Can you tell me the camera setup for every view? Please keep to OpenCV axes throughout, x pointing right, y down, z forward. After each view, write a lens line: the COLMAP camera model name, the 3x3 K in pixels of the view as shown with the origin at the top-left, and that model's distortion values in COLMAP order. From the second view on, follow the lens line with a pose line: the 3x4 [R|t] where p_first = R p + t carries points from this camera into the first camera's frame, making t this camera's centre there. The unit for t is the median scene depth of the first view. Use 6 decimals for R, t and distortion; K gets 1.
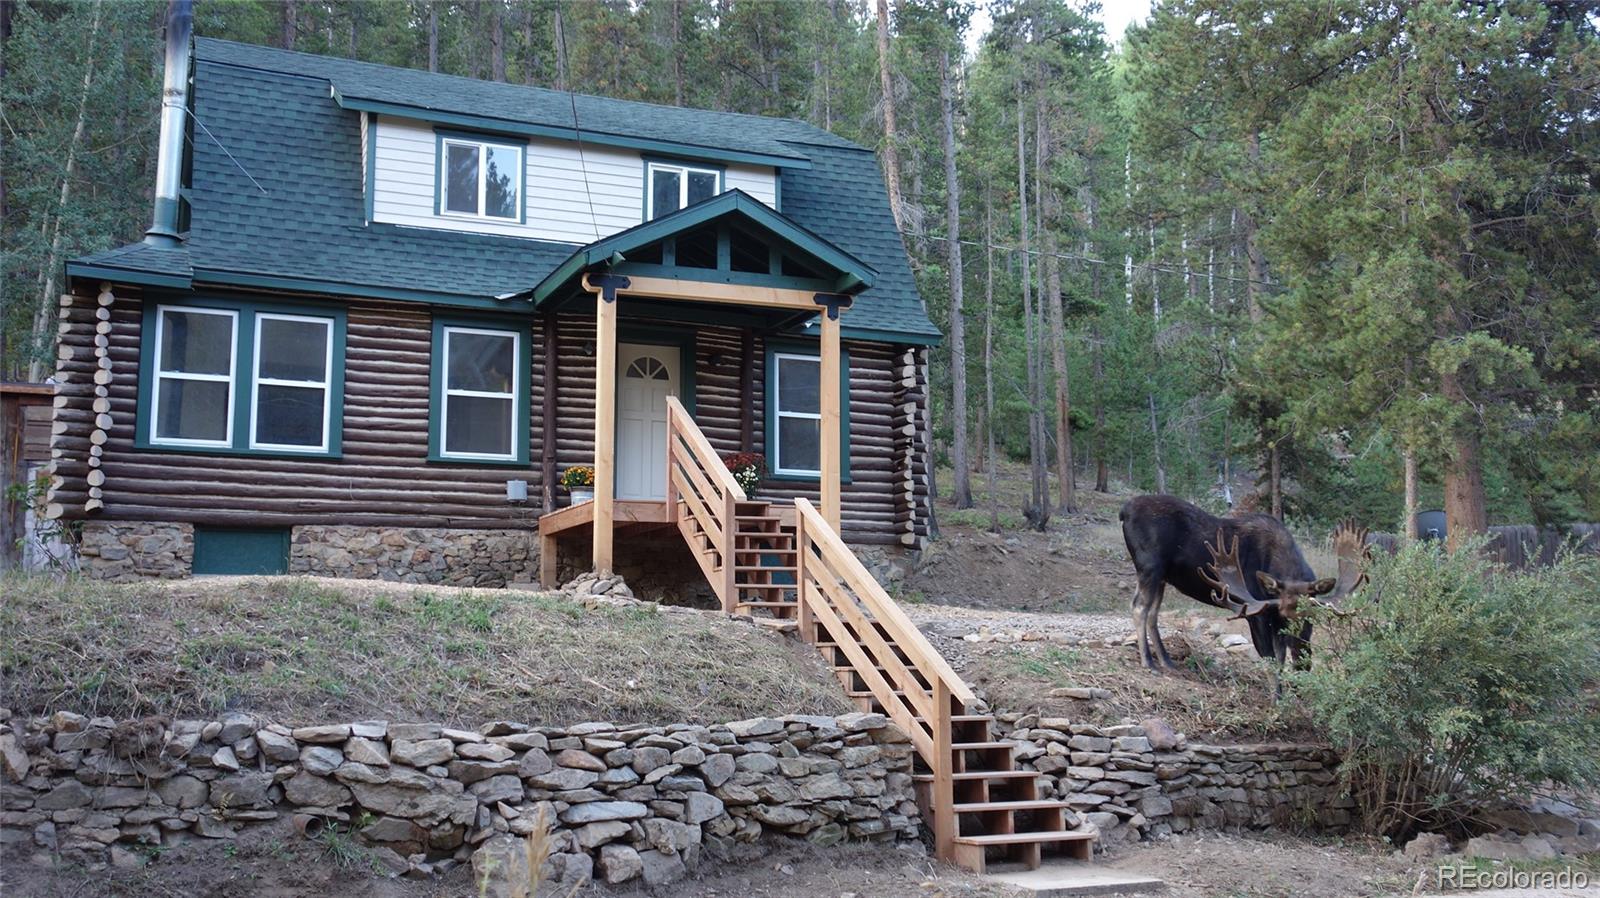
lens RADIAL K [[1558.8, 0, 801.3], [0, 1558.8, 447.7], [0, 0, 1]] dist [0.013832, 0.000000]
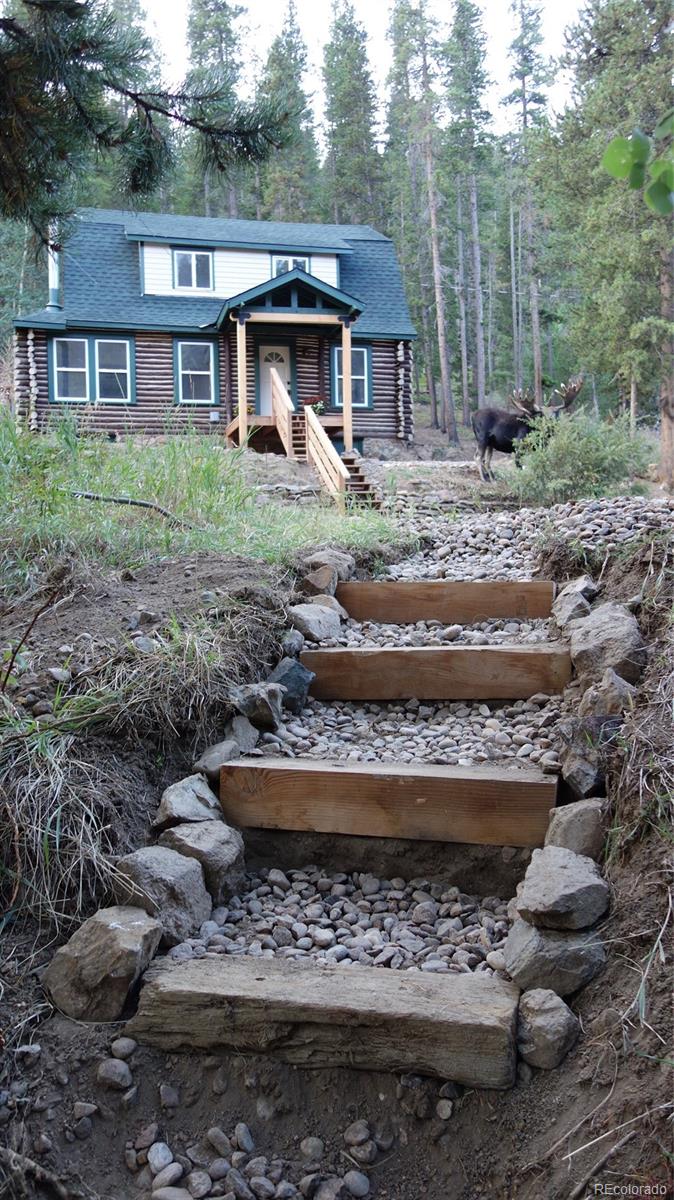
lens RADIAL K [[957.0, 0, 336.4], [0, 957.0, 601.3], [0, 0, 1]] dist [0.013145, -0.001079]
pose [[0.986127, -0.007909, -0.165802, 0.211464], [0.037408, 0.983757, 0.175563, 0.053303], [0.161720, -0.179330, 0.970406, -0.337106]]
